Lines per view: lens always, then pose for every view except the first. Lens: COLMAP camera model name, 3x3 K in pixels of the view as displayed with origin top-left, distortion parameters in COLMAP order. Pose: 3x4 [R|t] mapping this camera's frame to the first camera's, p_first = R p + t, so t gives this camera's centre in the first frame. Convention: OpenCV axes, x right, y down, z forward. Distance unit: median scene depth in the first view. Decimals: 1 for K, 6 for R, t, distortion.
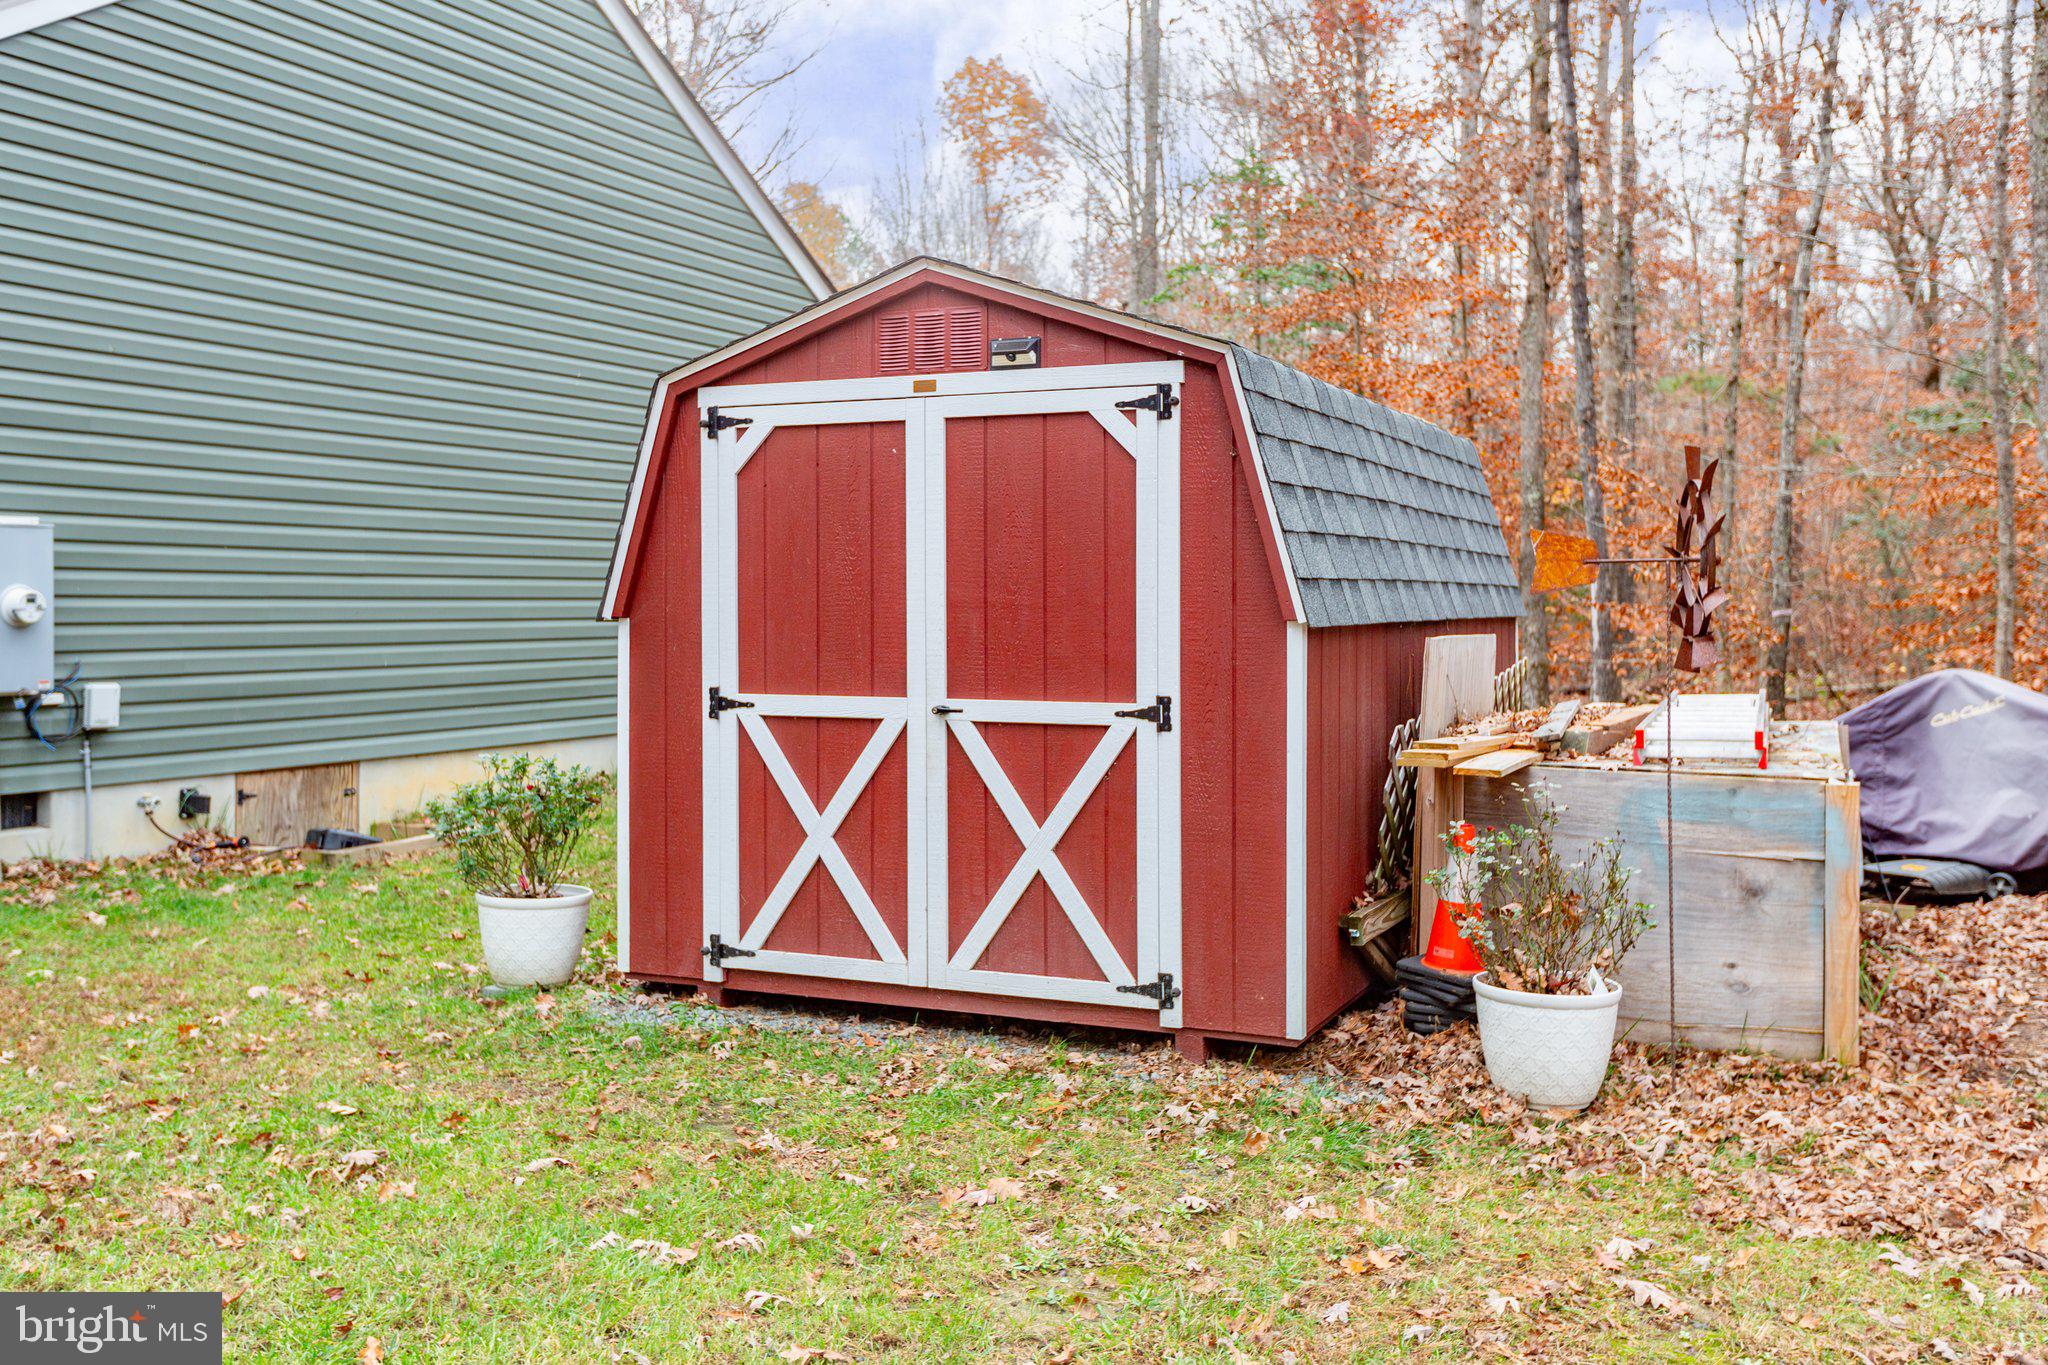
lens RADIAL K [[1832.4, 0, 1021.9], [0, 1832.4, 599.8], [0, 0, 1]] dist [0.003166, 0.003899]
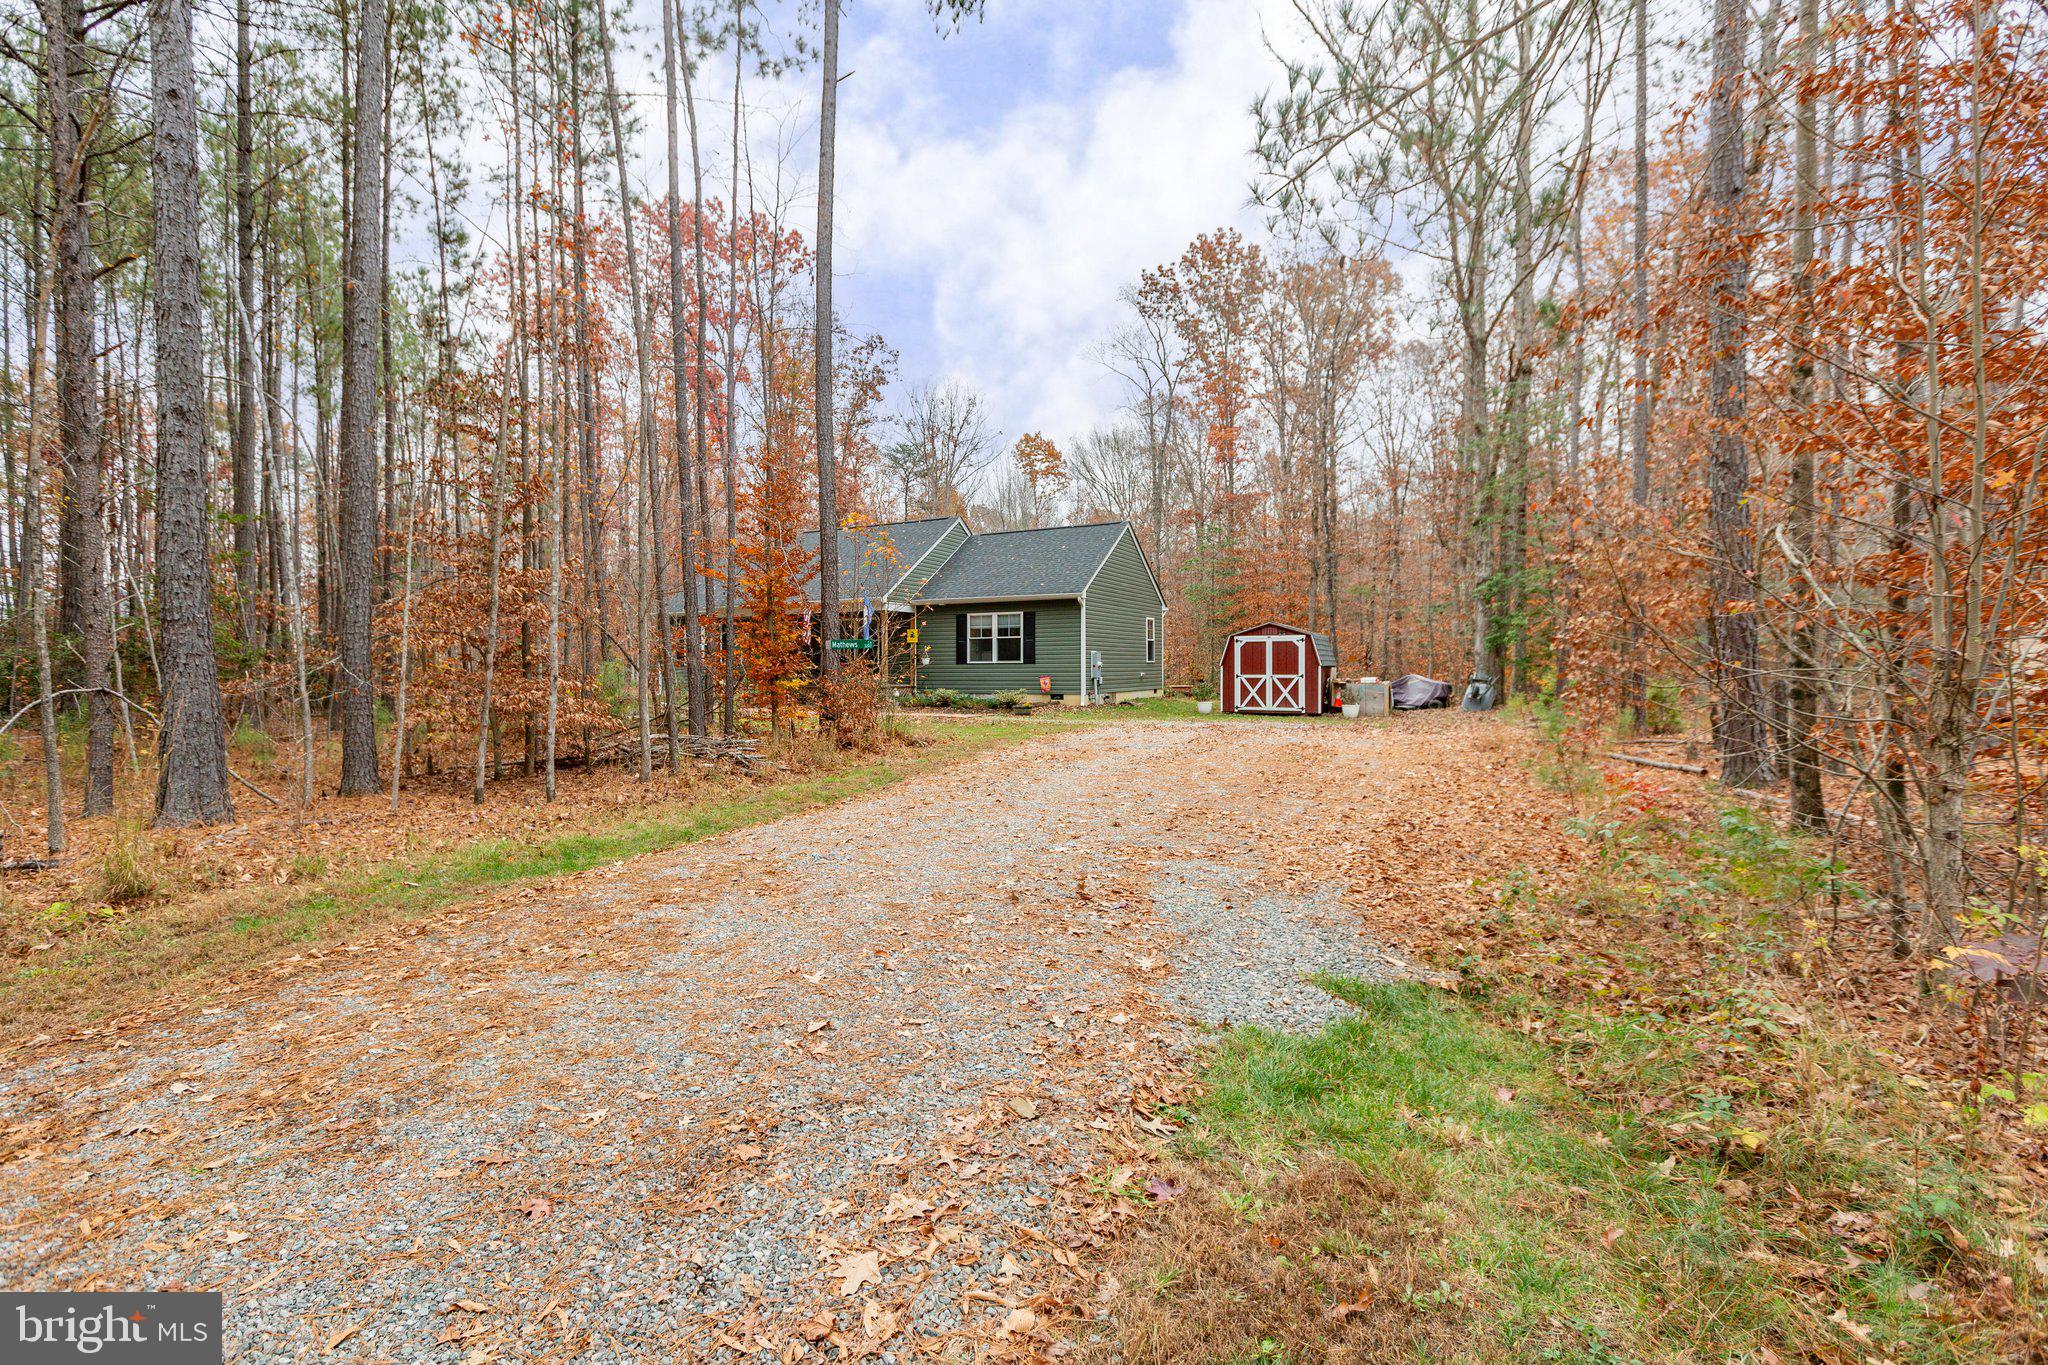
lens RADIAL K [[973.5, 0, 854.0], [0, 973.5, 671.1], [0, 0, 1]] dist [-0.001578, -0.000040]
pose [[0.993034, -0.001087, -0.117826, -1.358794], [0.001652, 0.999988, 0.004698, 0.011367], [0.117819, -0.004860, 0.993023, -3.485799]]
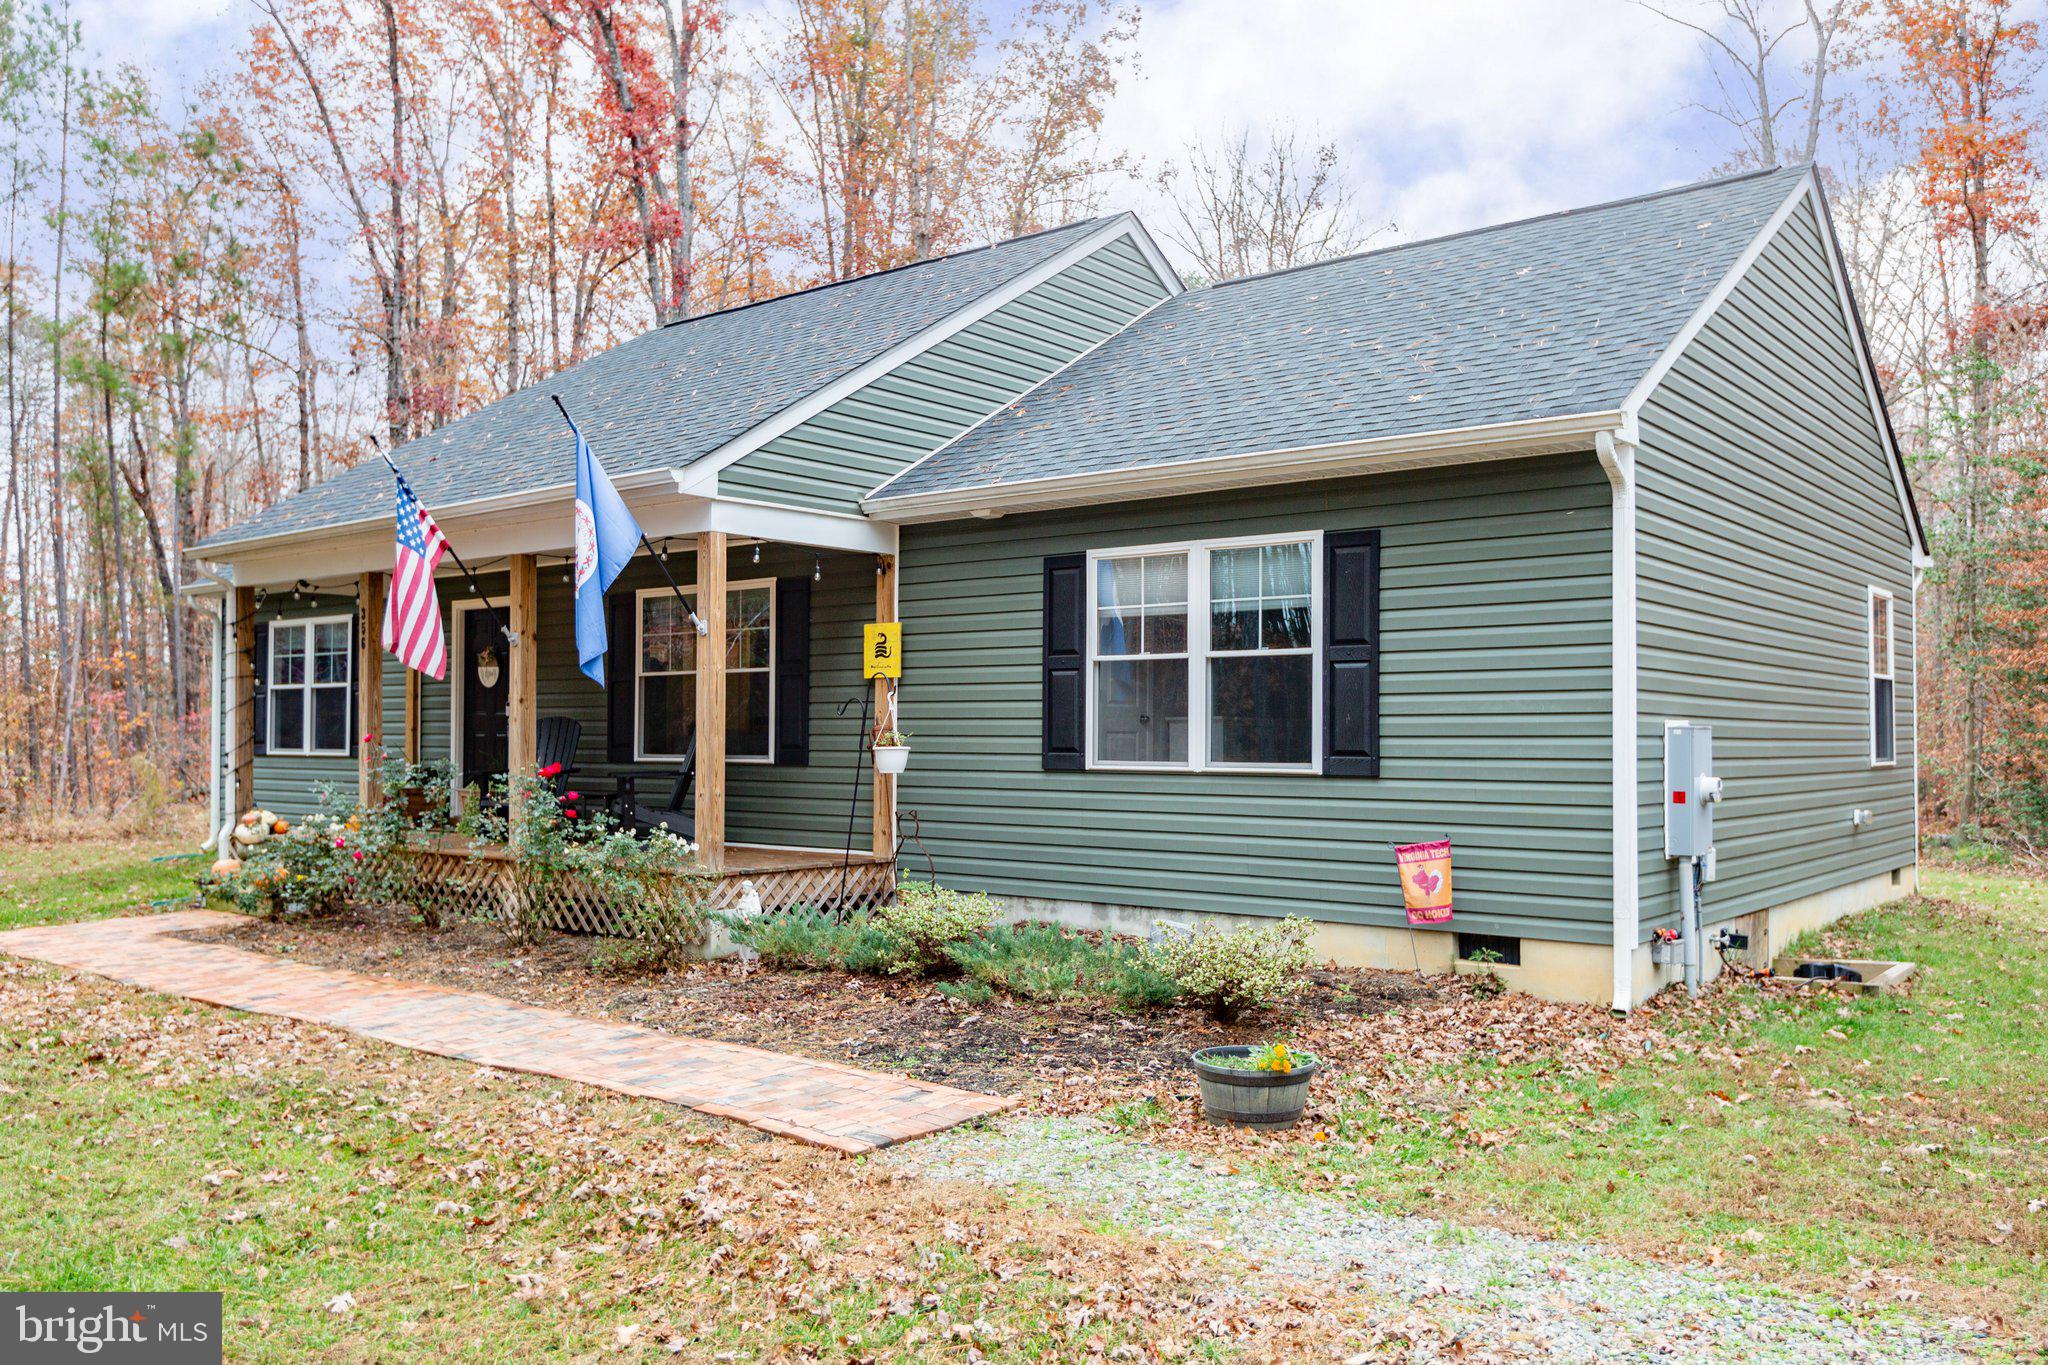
lens RADIAL K [[1592.0, 0, 1024.0], [0, 1592.0, 682.5], [0, 0, 1]] dist [0.007915, -0.000289]
pose [[0.975776, -0.001000, -0.218769, -1.038279], [-0.005702, 0.999534, -0.029999, -0.048119], [0.218697, 0.030519, 0.975315, -0.298748]]
